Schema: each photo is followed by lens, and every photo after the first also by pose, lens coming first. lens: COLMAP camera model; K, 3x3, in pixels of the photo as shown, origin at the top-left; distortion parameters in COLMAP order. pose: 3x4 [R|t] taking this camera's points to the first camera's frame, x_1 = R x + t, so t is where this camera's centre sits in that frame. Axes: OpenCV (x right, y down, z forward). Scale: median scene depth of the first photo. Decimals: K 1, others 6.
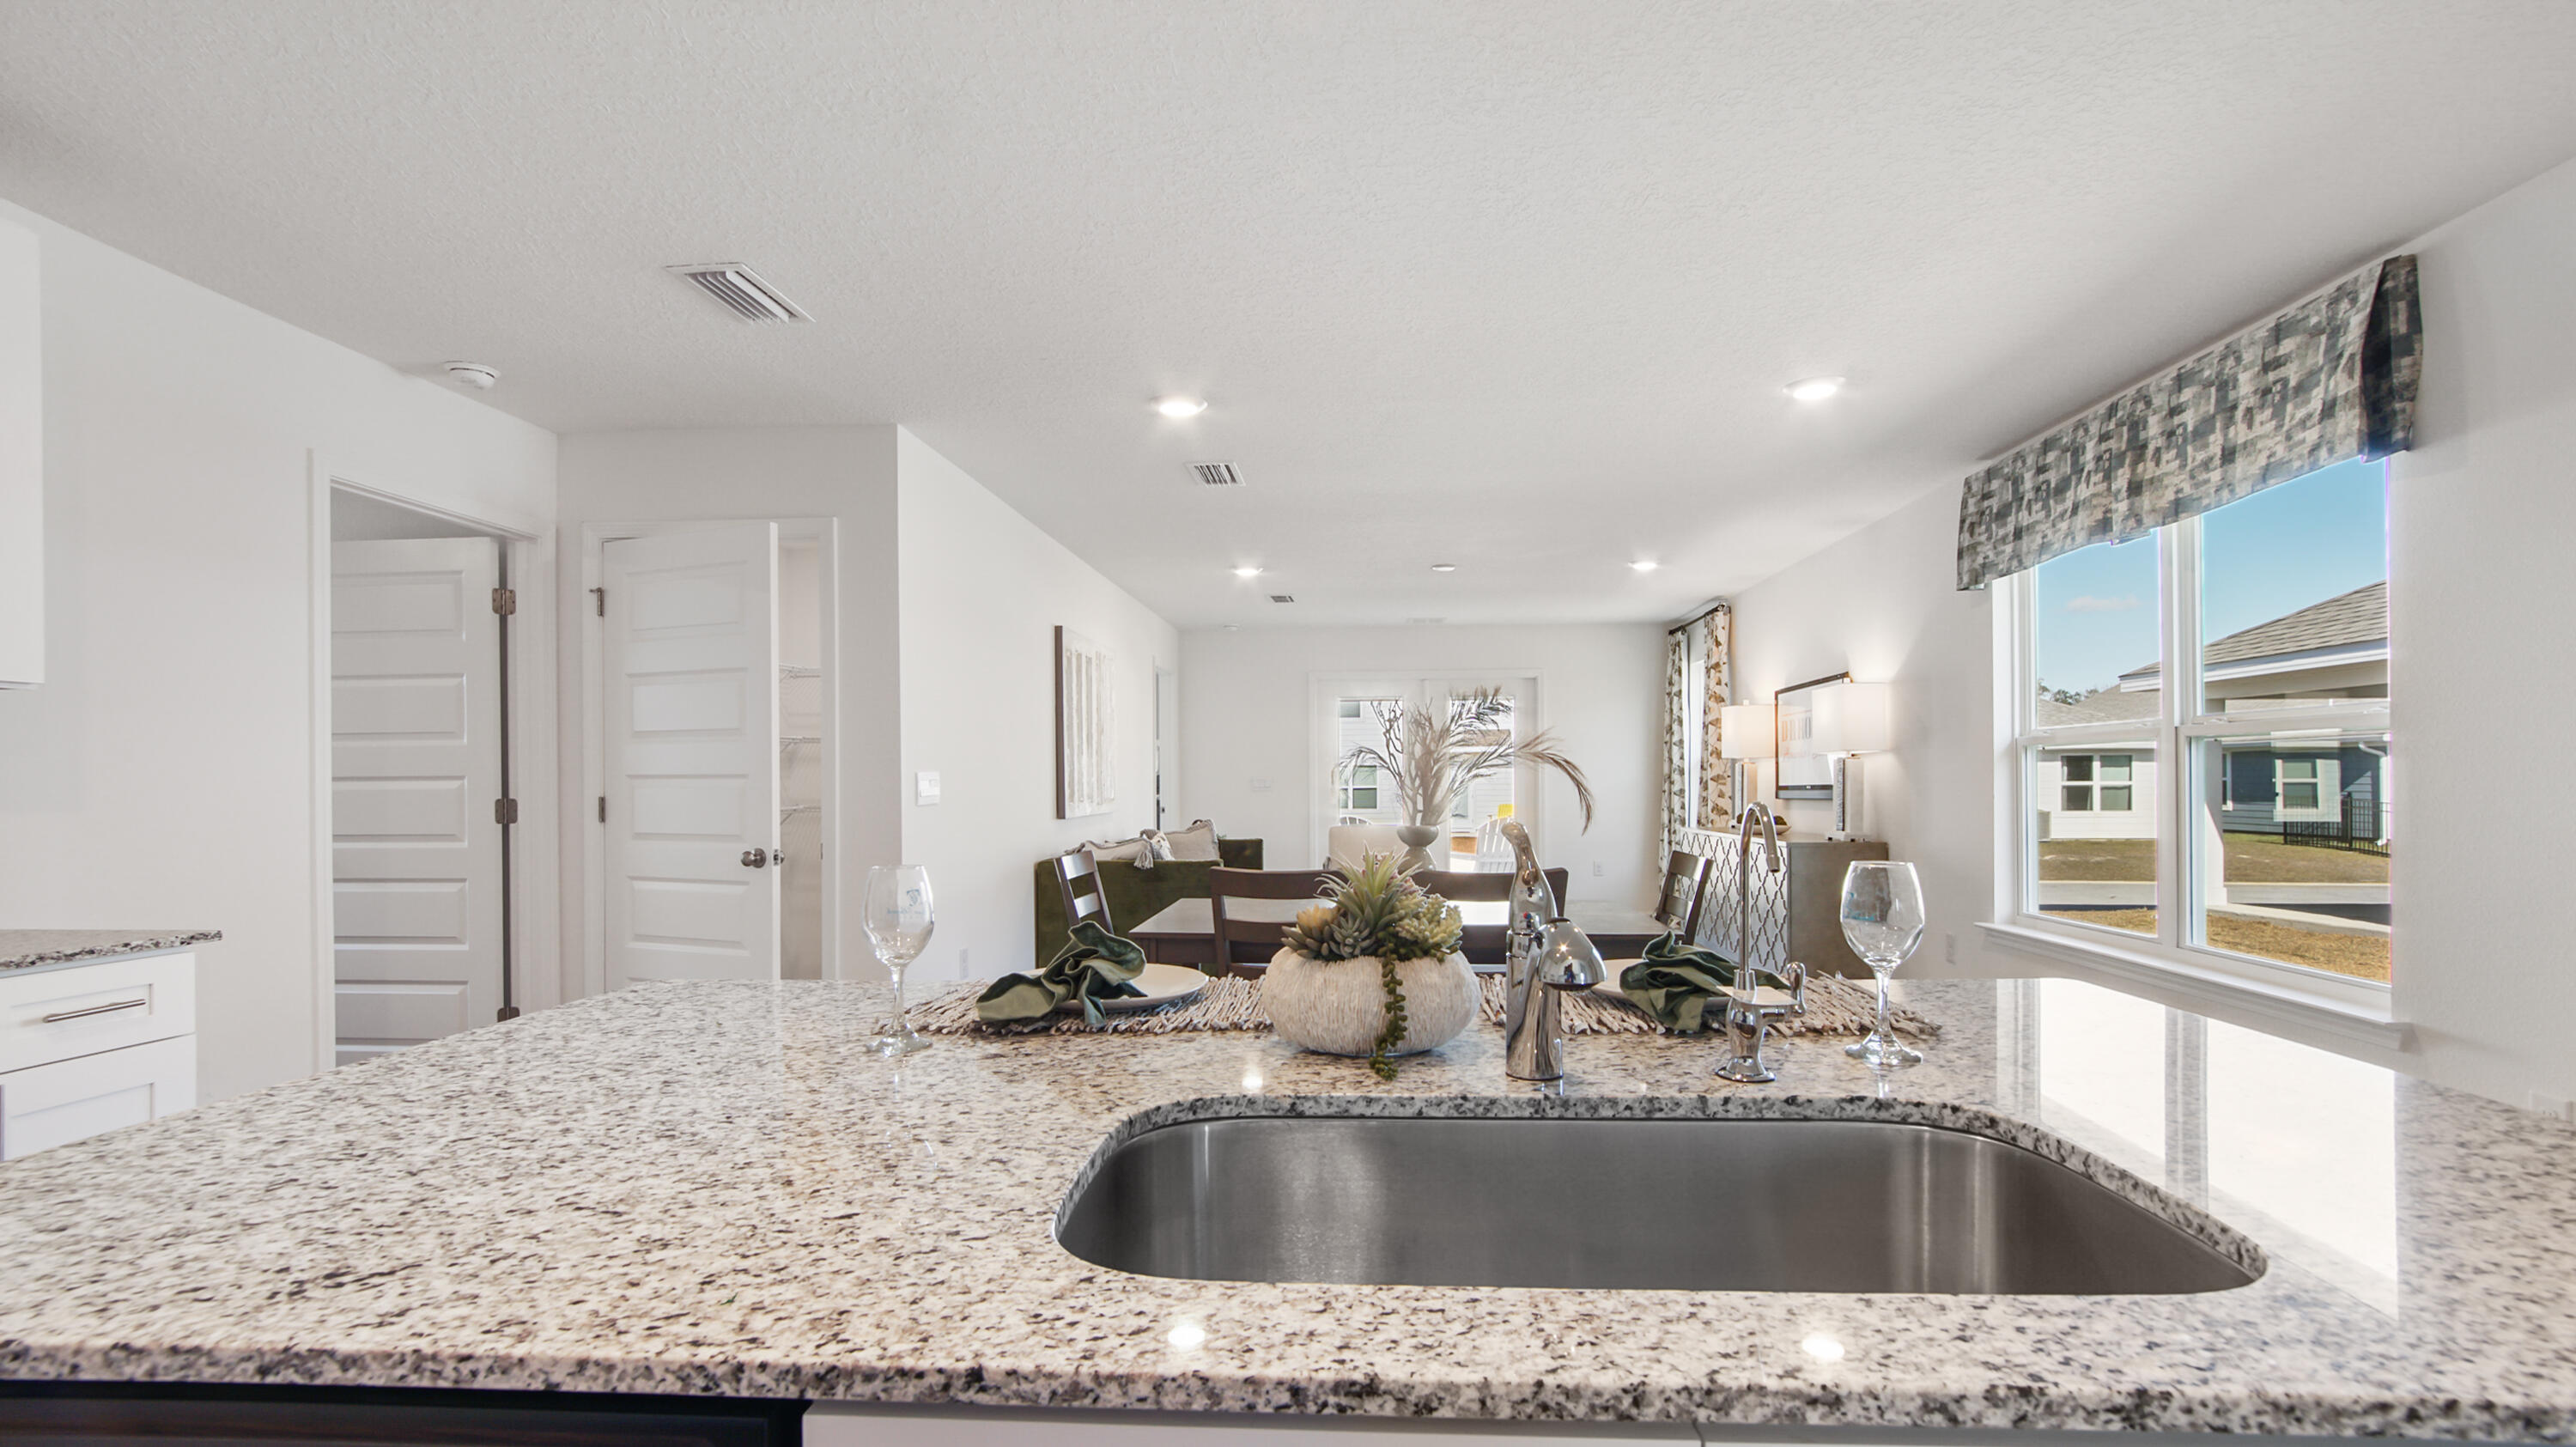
lens RADIAL K [[1140.4, 0, 1173.3], [0, 1140.4, 784.6], [0, 0, 1]] dist [-0.017433, 0.006842]
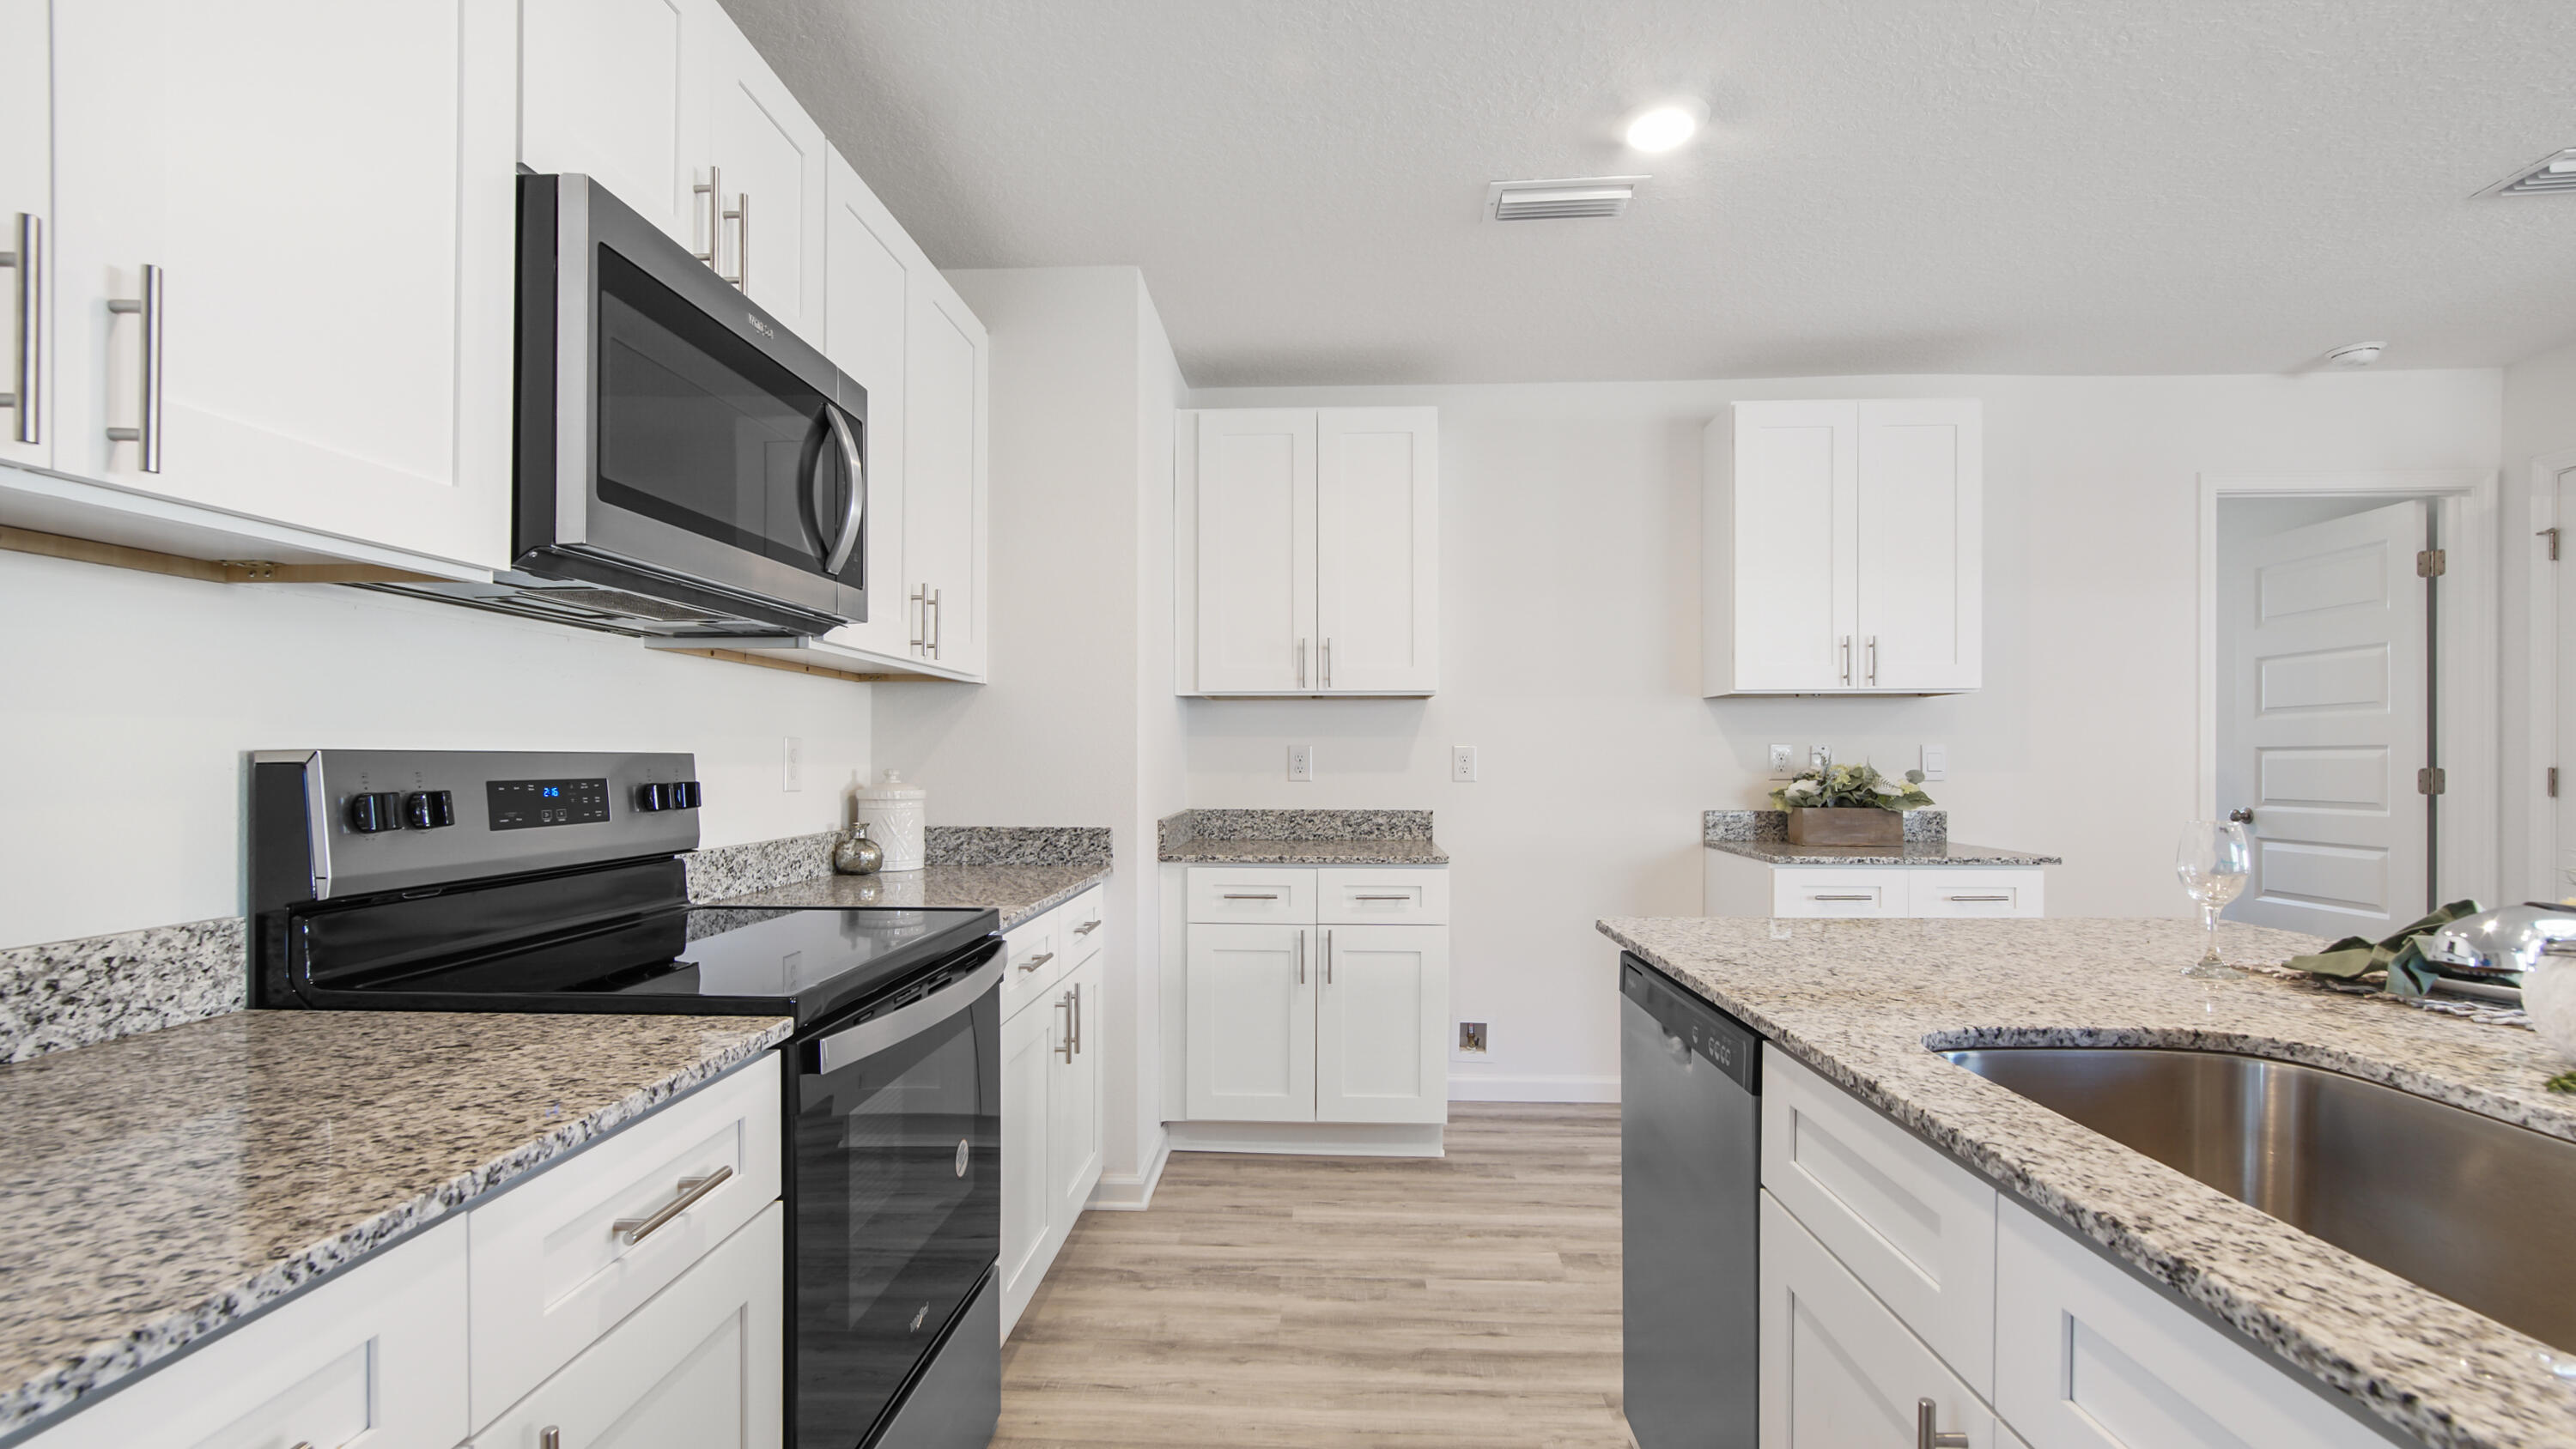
lens RADIAL K [[1140.1, 0, 1283.9], [0, 1140.1, 747.5], [0, 0, 1]] dist [-0.017433, 0.006842]
pose [[0.024888, -0.005066, -0.999677, 1.969530], [-0.001057, 0.999986, -0.005094, 0.004089], [0.999690, 0.001183, 0.024882, 0.022255]]
